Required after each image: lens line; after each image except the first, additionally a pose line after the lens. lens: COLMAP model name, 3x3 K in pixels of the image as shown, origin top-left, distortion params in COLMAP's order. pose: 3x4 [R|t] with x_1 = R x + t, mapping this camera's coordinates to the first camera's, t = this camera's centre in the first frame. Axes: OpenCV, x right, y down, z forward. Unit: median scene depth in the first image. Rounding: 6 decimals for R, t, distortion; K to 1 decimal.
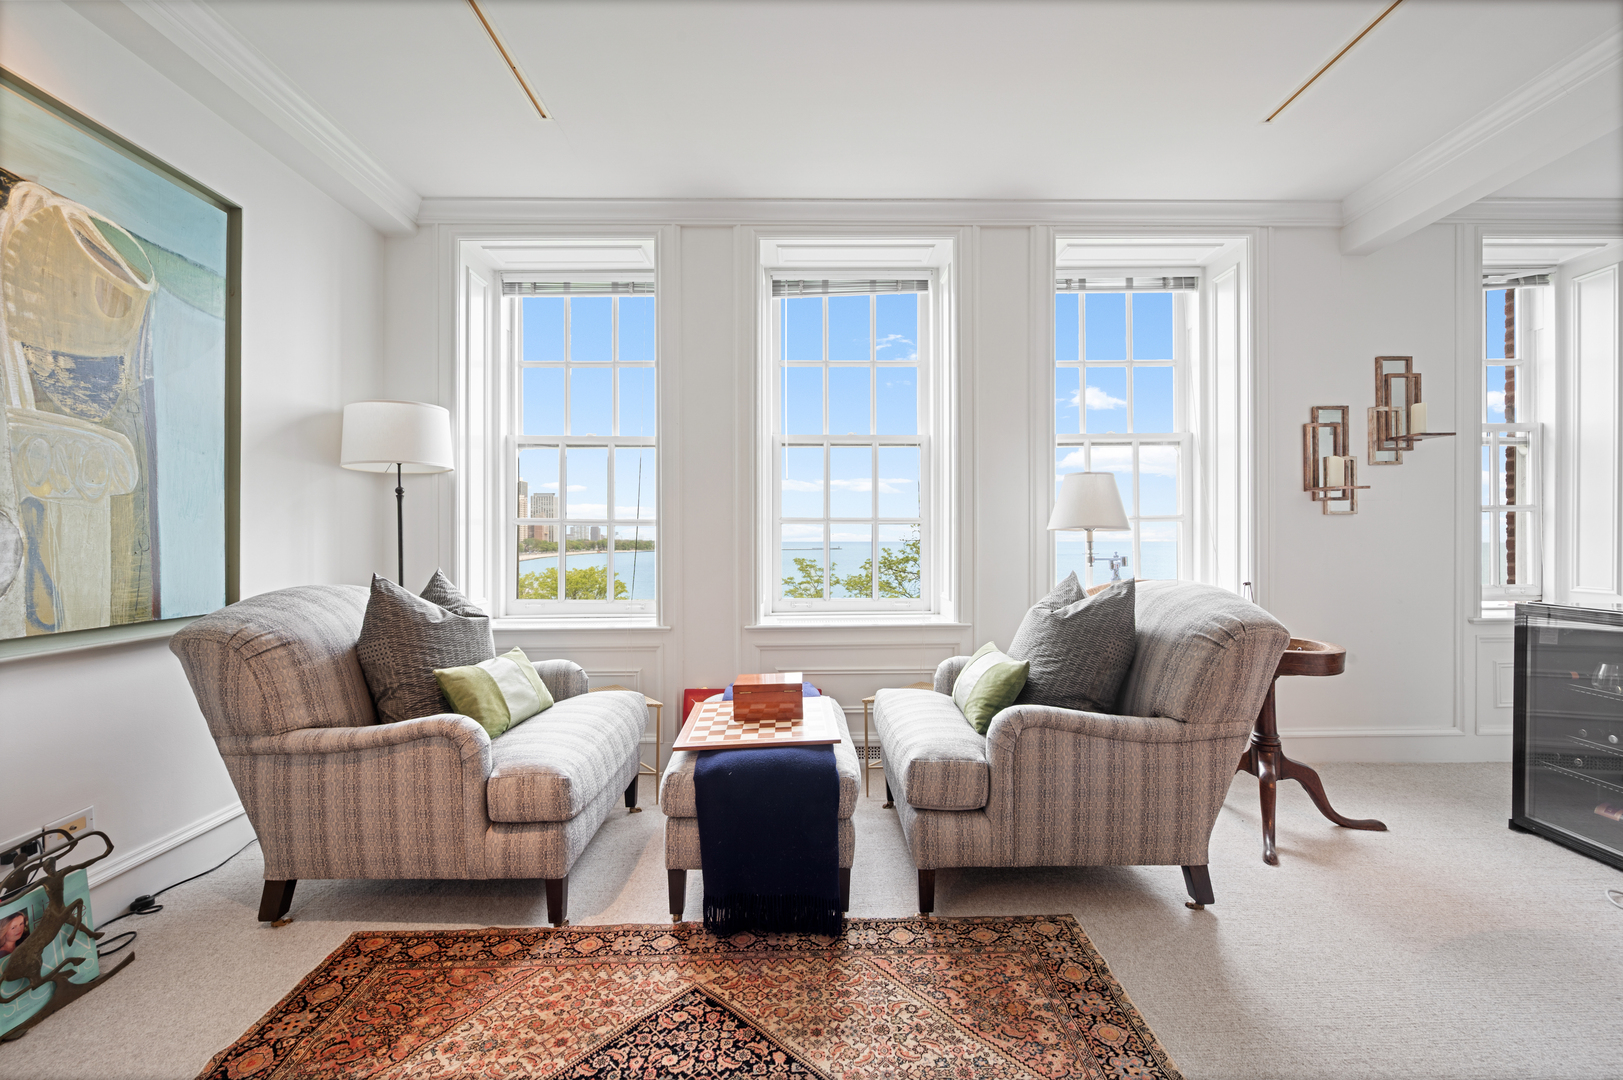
lens RADIAL K [[640.6, 0, 811.5], [0, 640.6, 540.0], [0, 0, 1]] dist [0.001198, 0.000138]
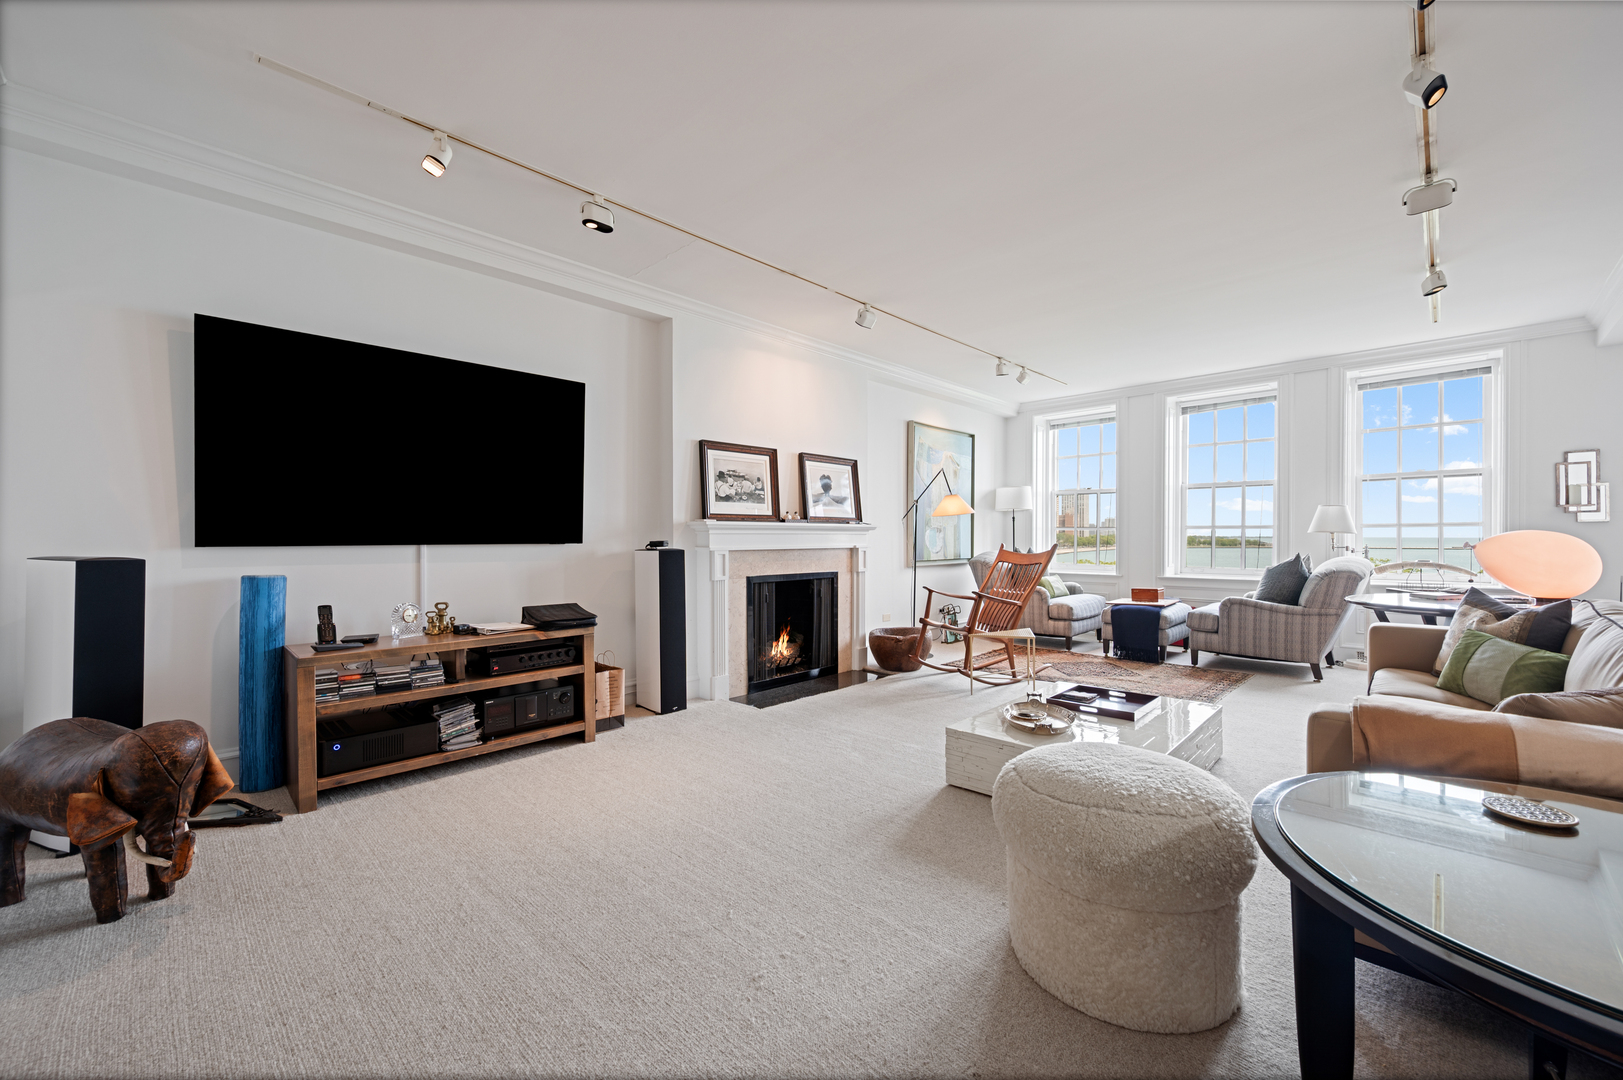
lens RADIAL K [[640.6, 0, 811.5], [0, 640.6, 540.0], [0, 0, 1]] dist [0.001198, 0.000138]
pose [[0.706958, 0.008178, -0.707208, 0.835663], [-0.001451, 0.999948, 0.010113, -0.013337], [0.707254, -0.006124, 0.706933, -1.905092]]
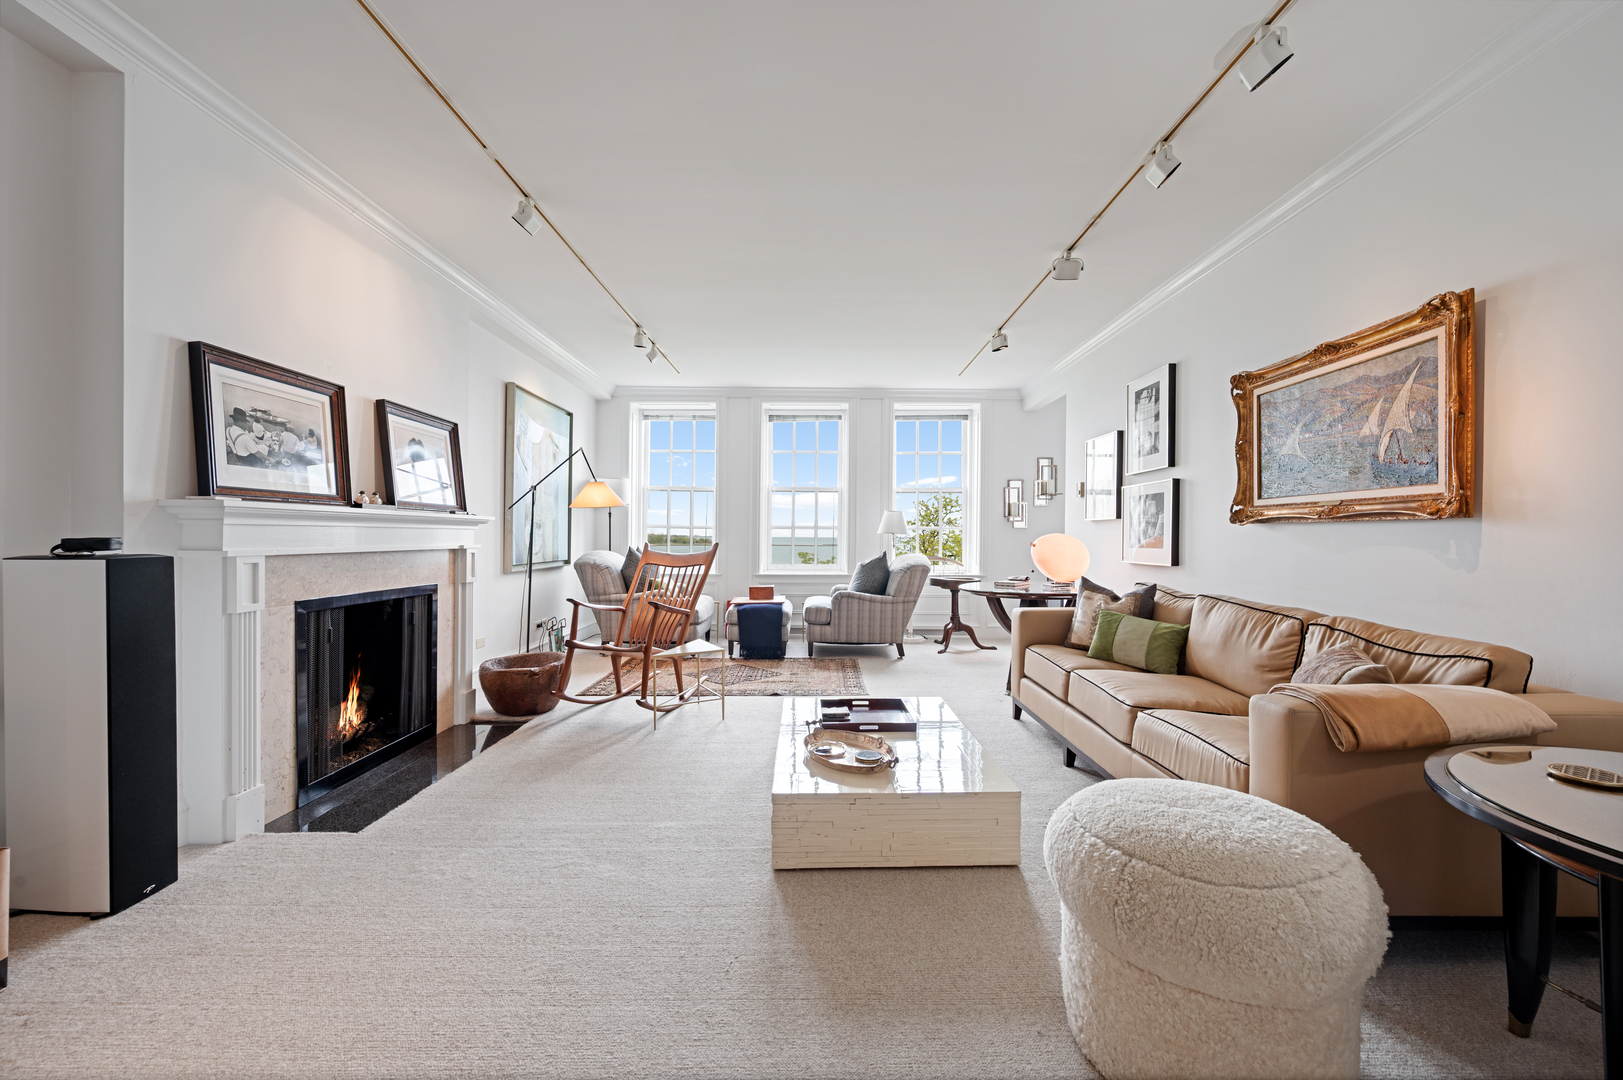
lens RADIAL K [[640.6, 0, 811.5], [0, 640.6, 540.0], [0, 0, 1]] dist [0.001198, 0.000138]
pose [[0.999818, 0.012980, -0.013976, 0.181797], [-0.012877, 0.999889, 0.007456, -0.006990], [0.014072, -0.007274, 0.999875, -1.749727]]
